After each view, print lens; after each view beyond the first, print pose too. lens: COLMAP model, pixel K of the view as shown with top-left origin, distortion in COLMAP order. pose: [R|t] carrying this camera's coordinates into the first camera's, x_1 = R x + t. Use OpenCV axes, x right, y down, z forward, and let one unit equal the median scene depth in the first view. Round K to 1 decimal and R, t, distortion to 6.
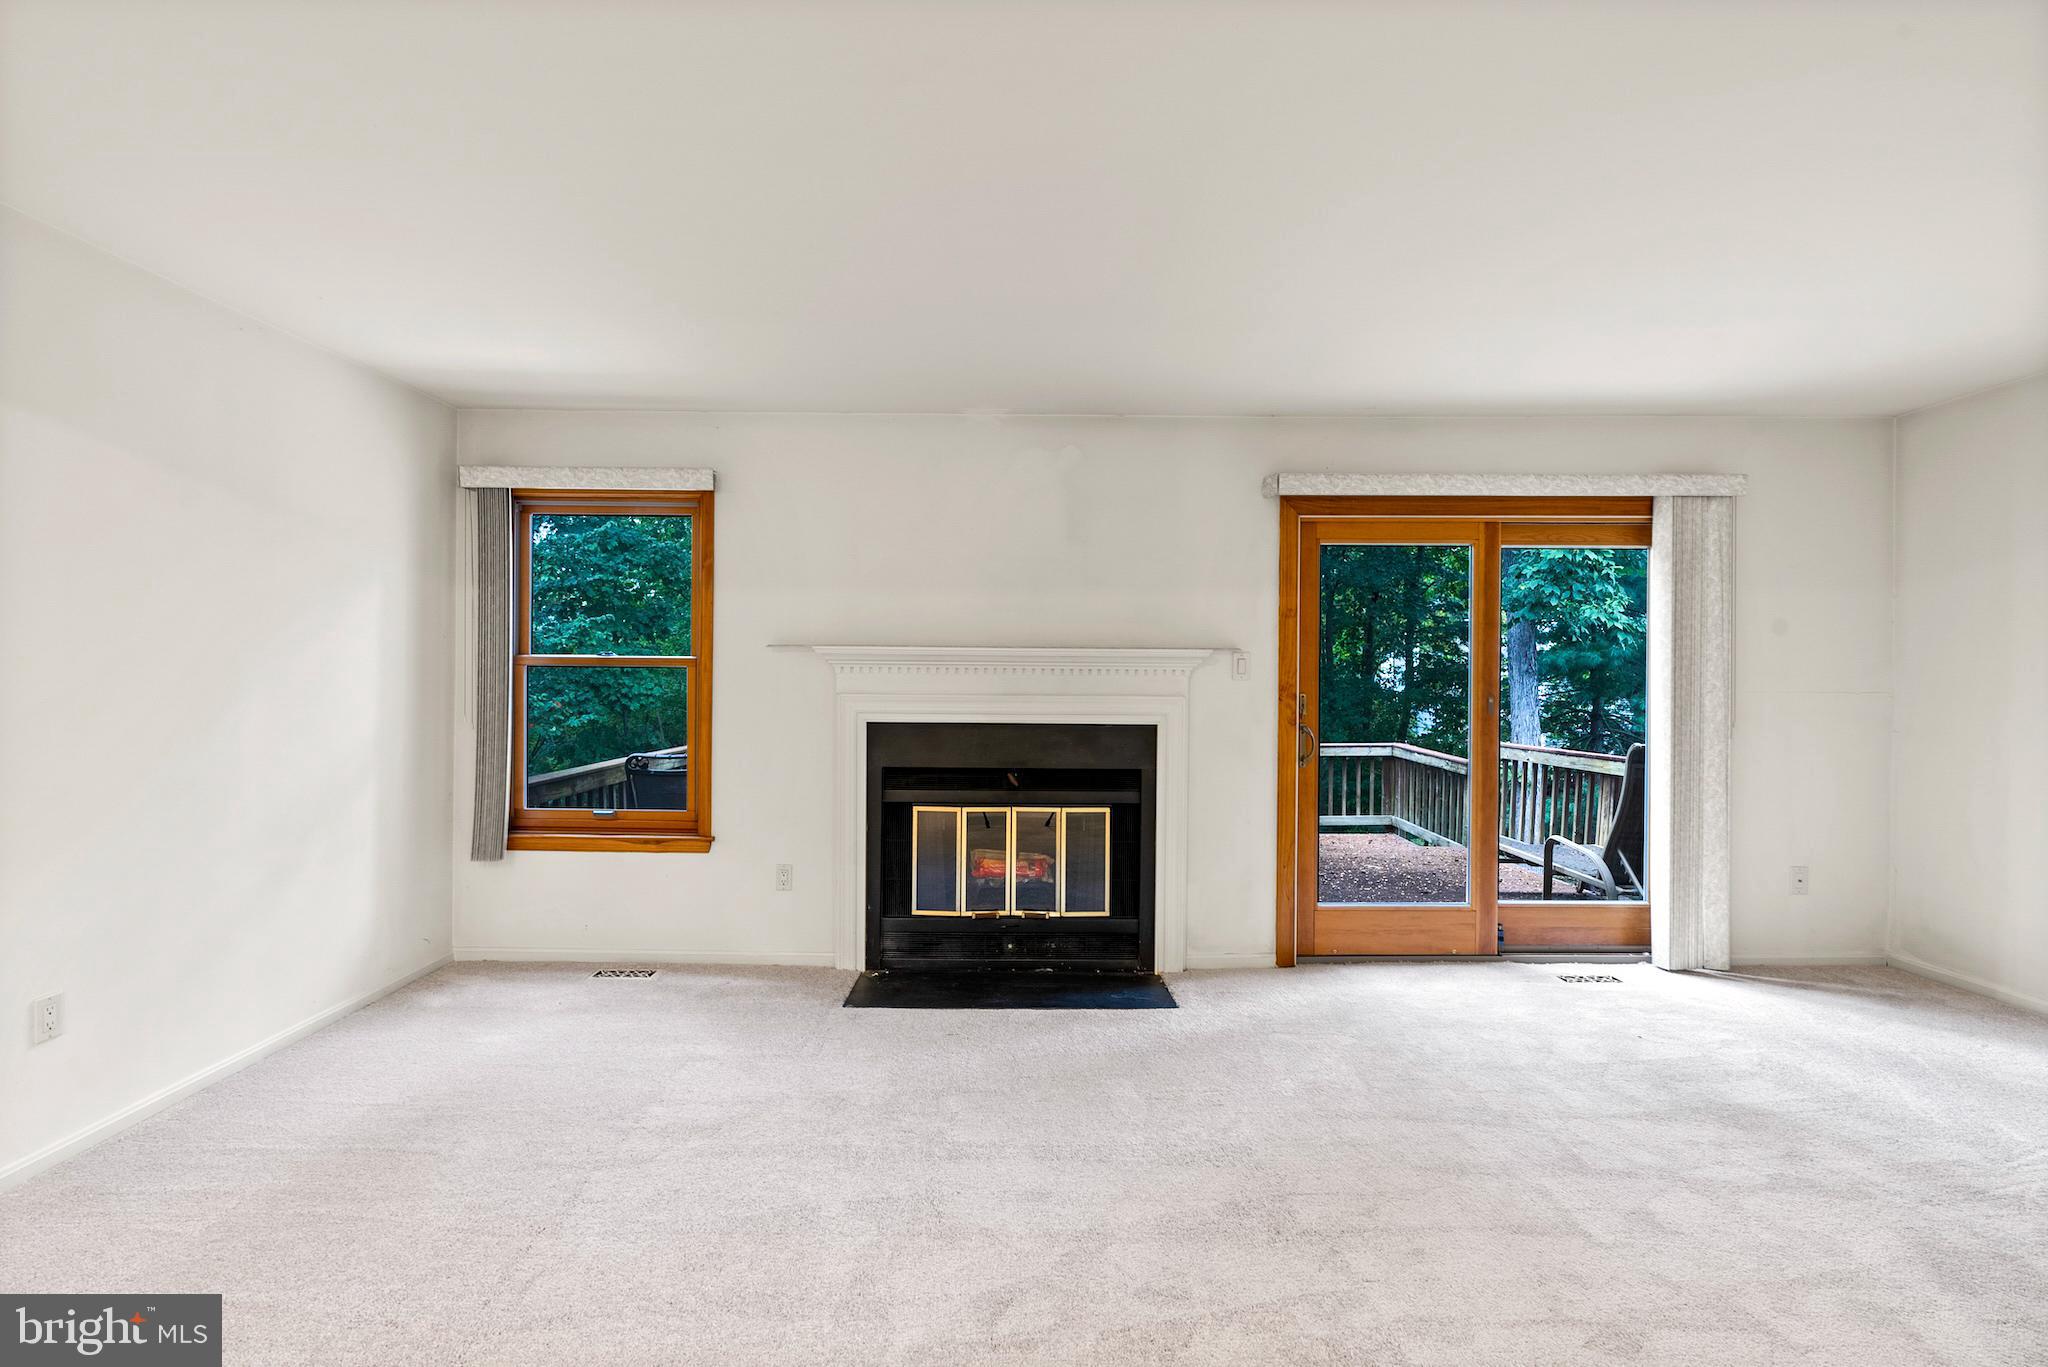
lens RADIAL K [[974.1, 0, 1021.3], [0, 974.1, 681.3], [0, 0, 1]] dist [-0.016131, 0.008036]
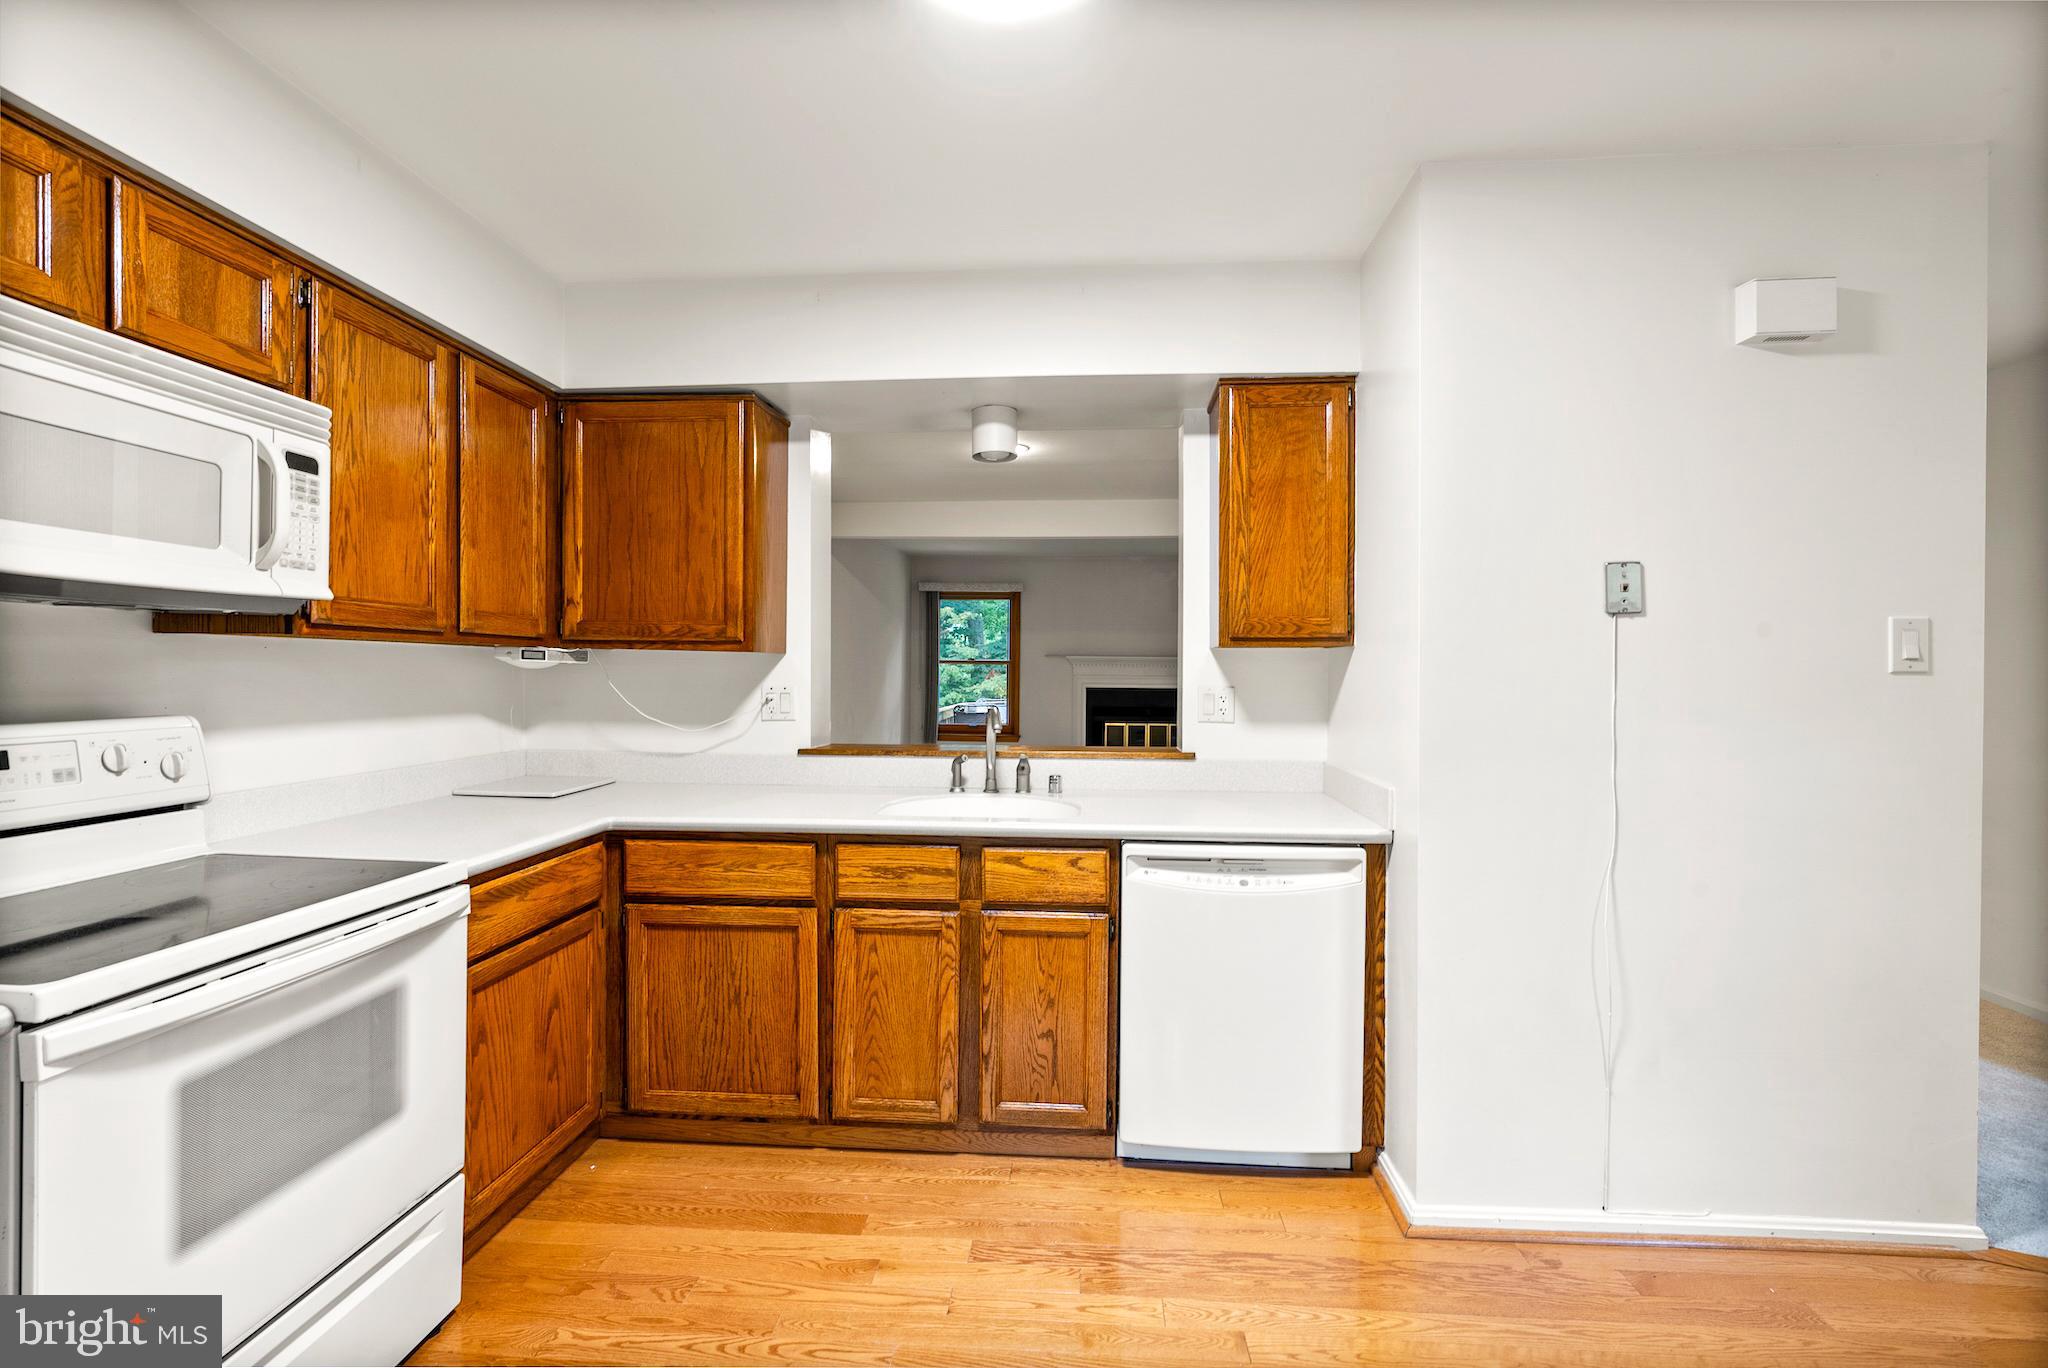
lens RADIAL K [[926.2, 0, 1025.3], [0, 926.2, 680.6], [0, 0, 1]] dist [-0.013188, 0.006111]
pose [[0.996838, -0.000337, -0.079465, -0.126868], [0.000986, 0.999966, 0.008126, 0.006621], [0.079460, -0.008178, 0.996805, -1.287236]]
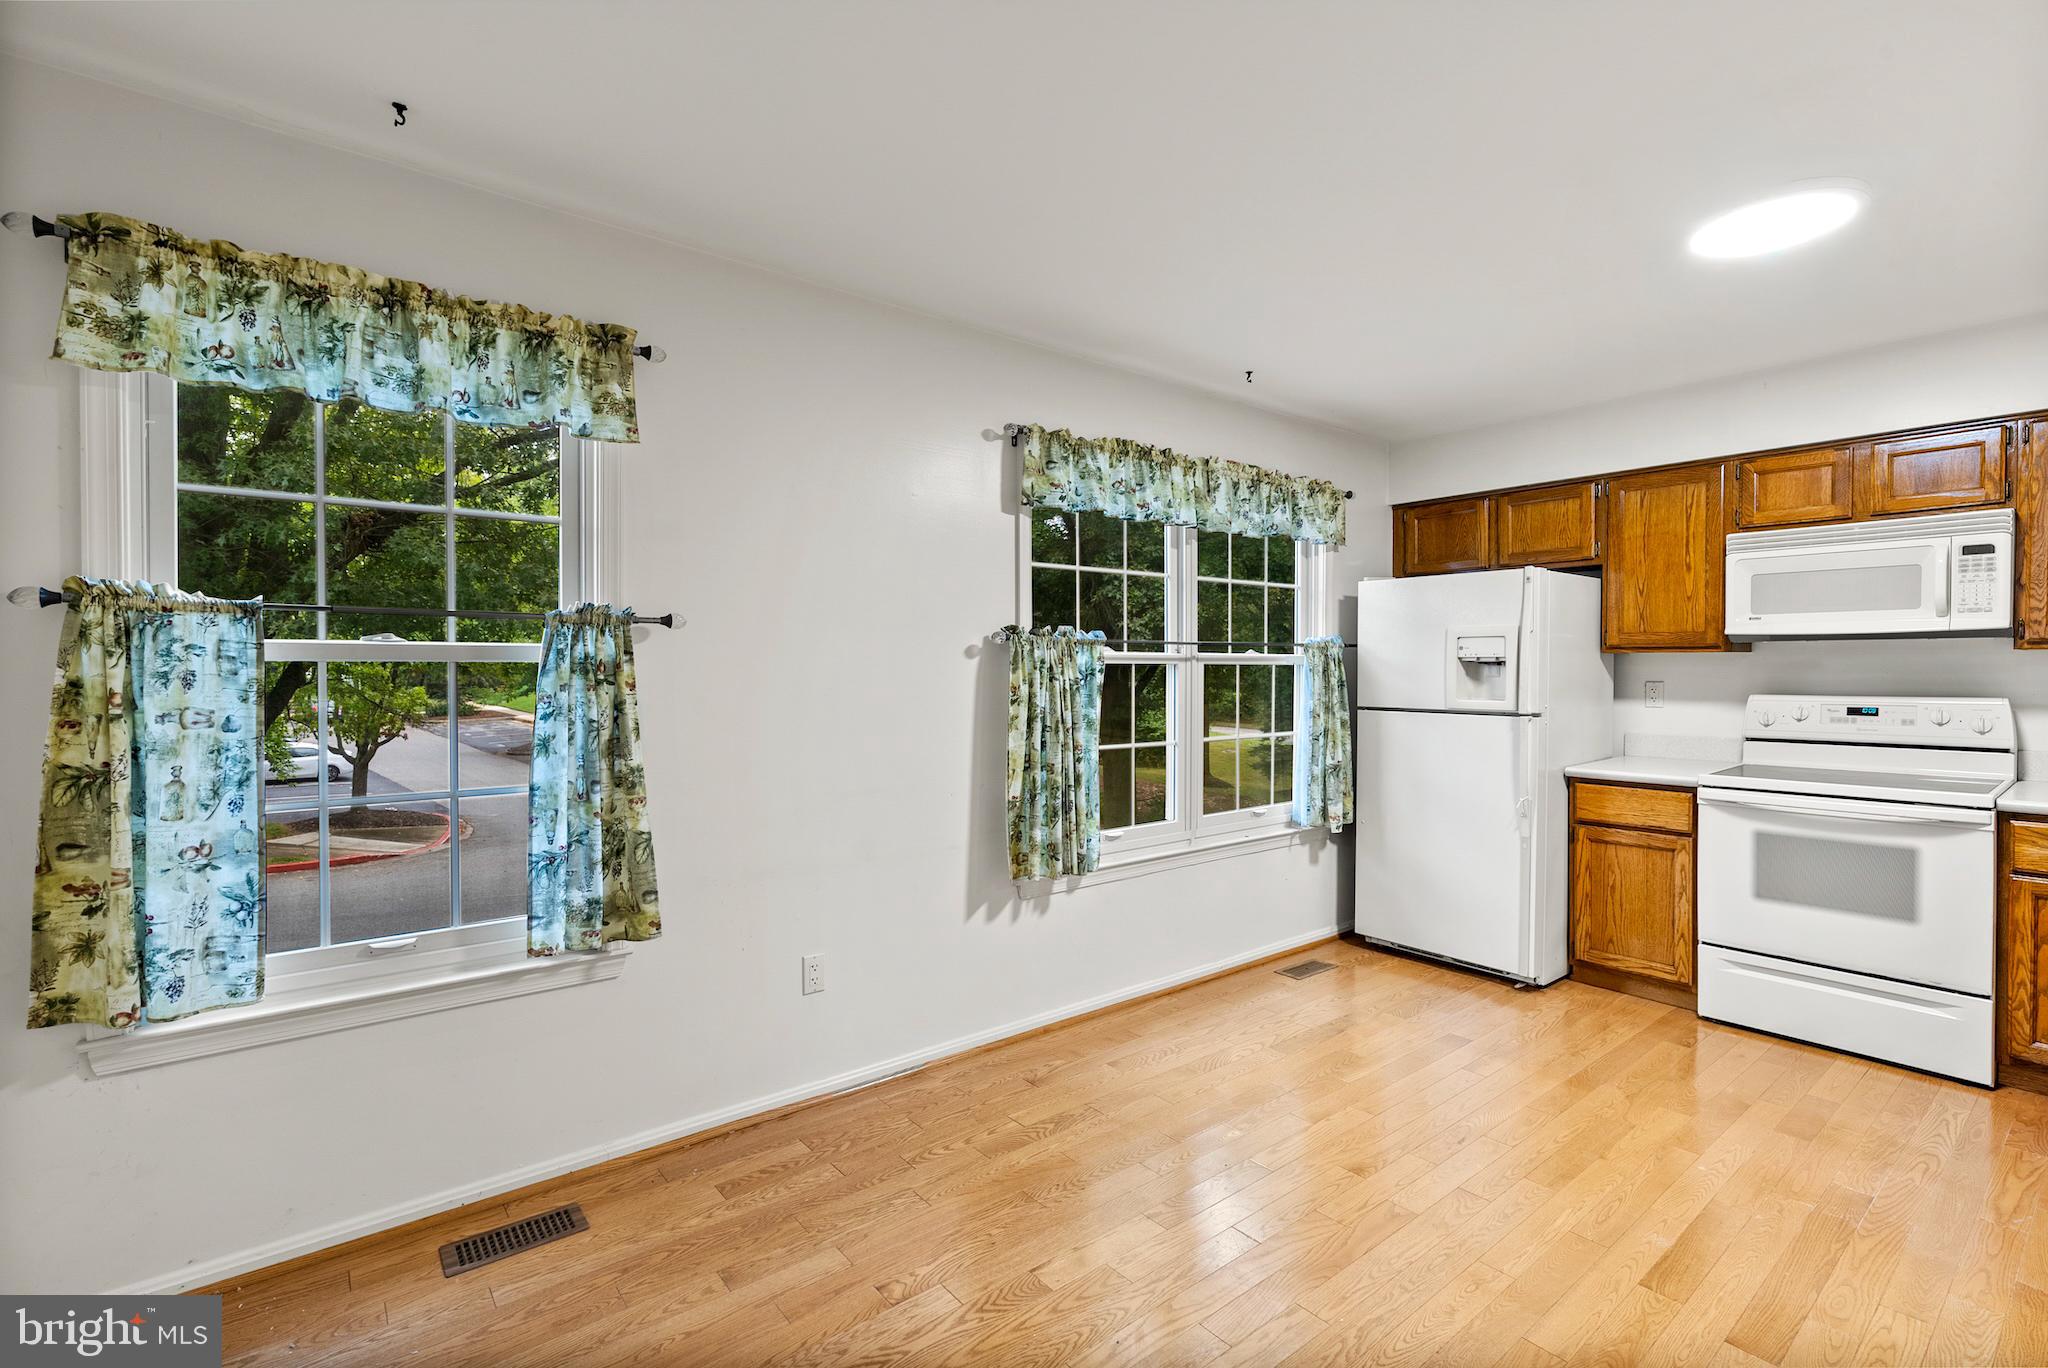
lens RADIAL K [[926.2, 0, 1025.3], [0, 926.2, 680.6], [0, 0, 1]] dist [-0.013188, 0.006111]
pose [[-0.784022, 0.003372, -0.620724, 0.528575], [-0.004679, 0.999925, 0.011343, 0.007247], [0.620716, 0.011798, -0.783947, -0.793734]]
